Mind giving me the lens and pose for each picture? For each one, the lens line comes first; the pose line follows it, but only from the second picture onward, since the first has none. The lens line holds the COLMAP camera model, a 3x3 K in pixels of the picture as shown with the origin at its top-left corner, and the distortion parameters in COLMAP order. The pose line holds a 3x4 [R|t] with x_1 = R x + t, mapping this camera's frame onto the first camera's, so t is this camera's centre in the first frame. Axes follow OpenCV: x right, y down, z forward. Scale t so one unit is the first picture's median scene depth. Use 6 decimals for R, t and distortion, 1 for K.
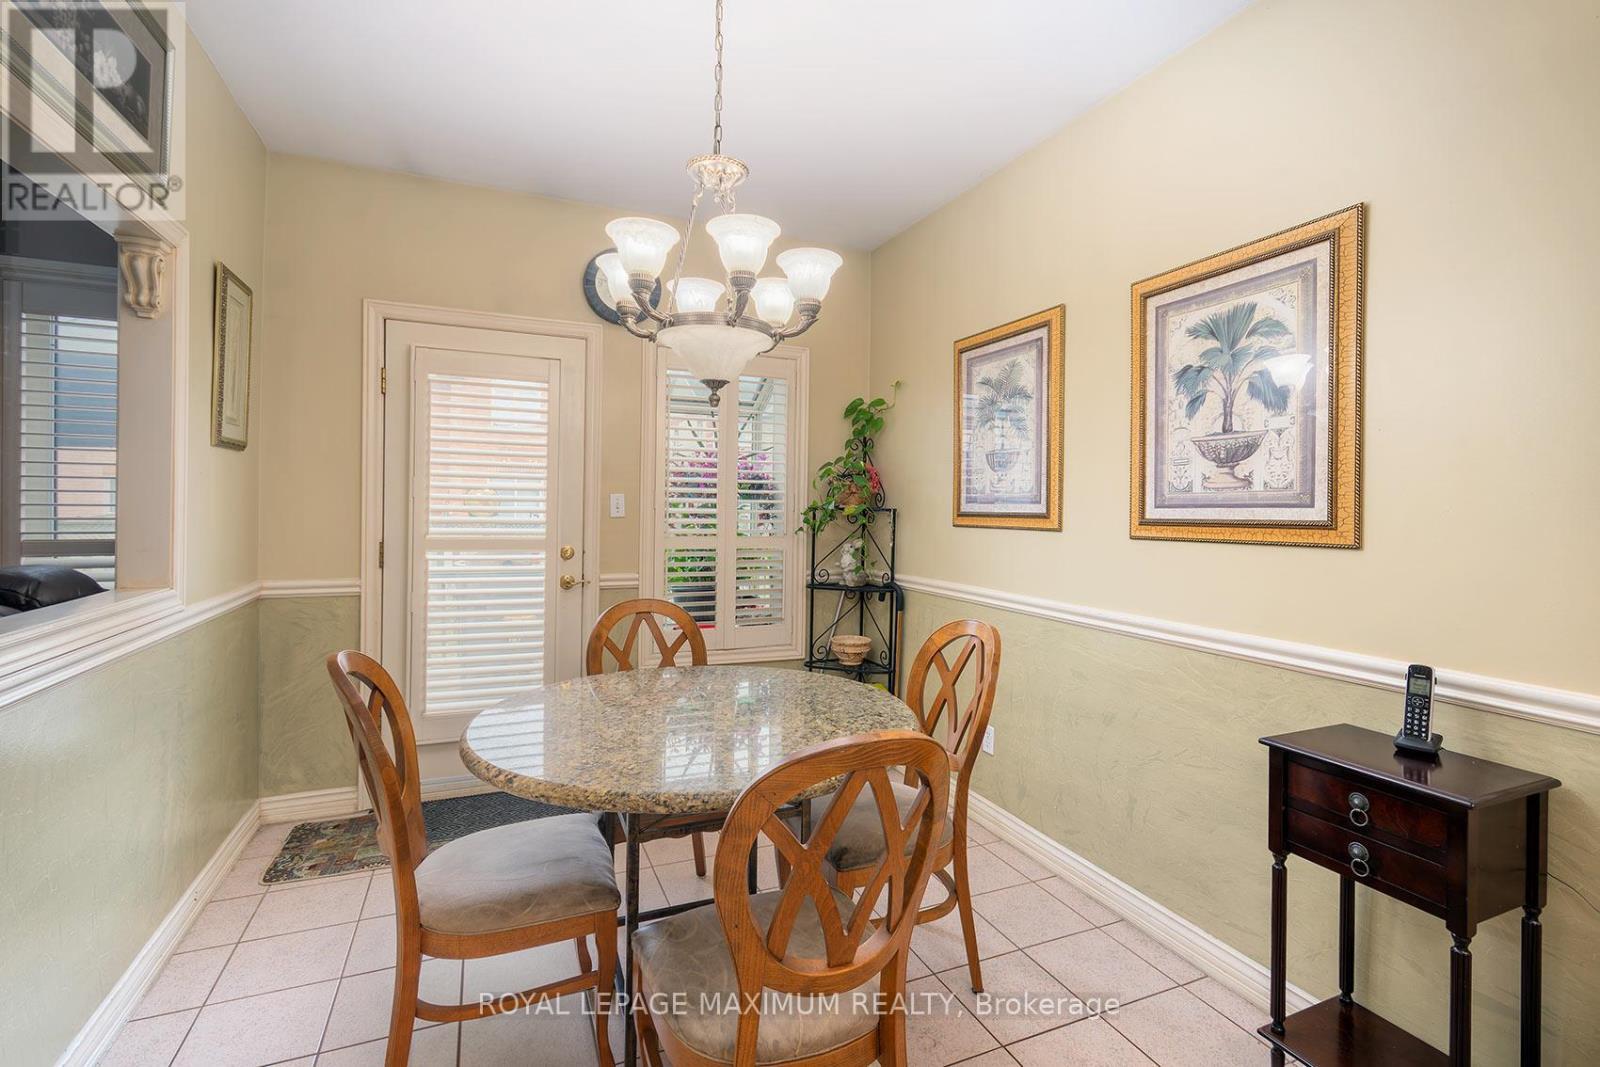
lens RADIAL K [[706.2, 0, 798.6], [0, 706.2, 518.7], [0, 0, 1]] dist [-0.000209, 0.000192]
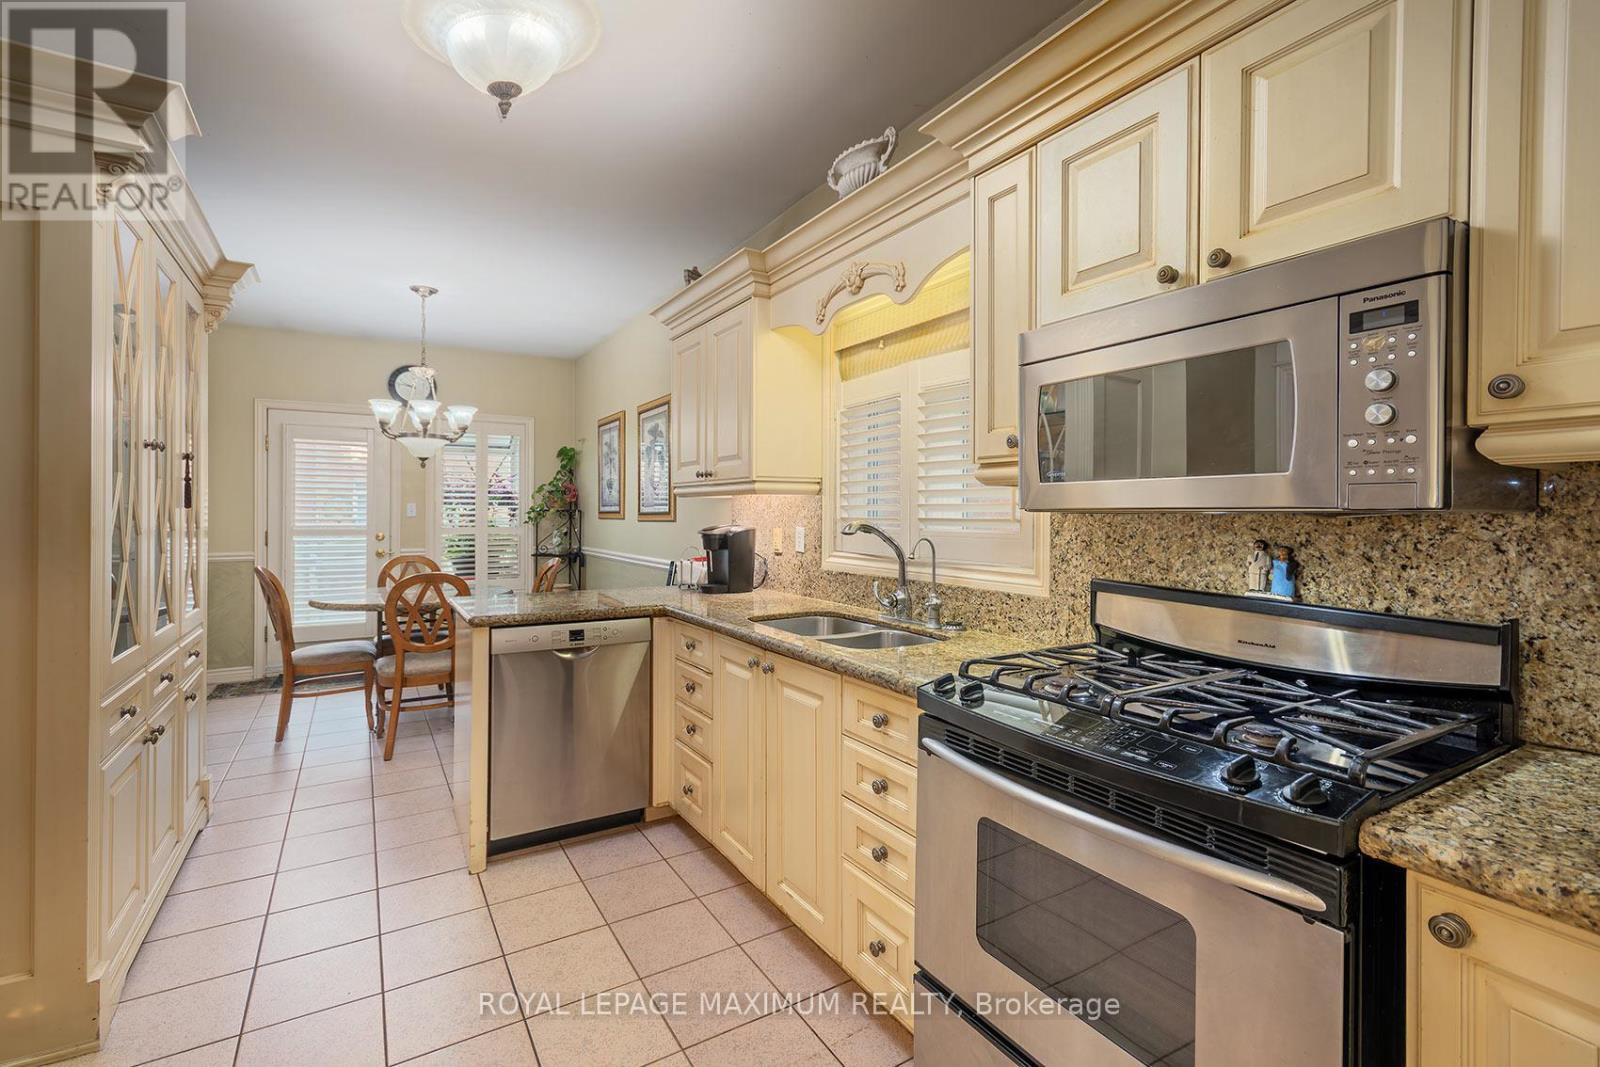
lens RADIAL K [[706.2, 0, 798.6], [0, 706.2, 518.7], [0, 0, 1]] dist [-0.000209, 0.000192]
pose [[0.990775, -0.013996, 0.134791, 0.439587], [0.014833, 0.999876, -0.005205, 0.025528], [-0.134701, 0.007156, 0.990860, -0.831591]]
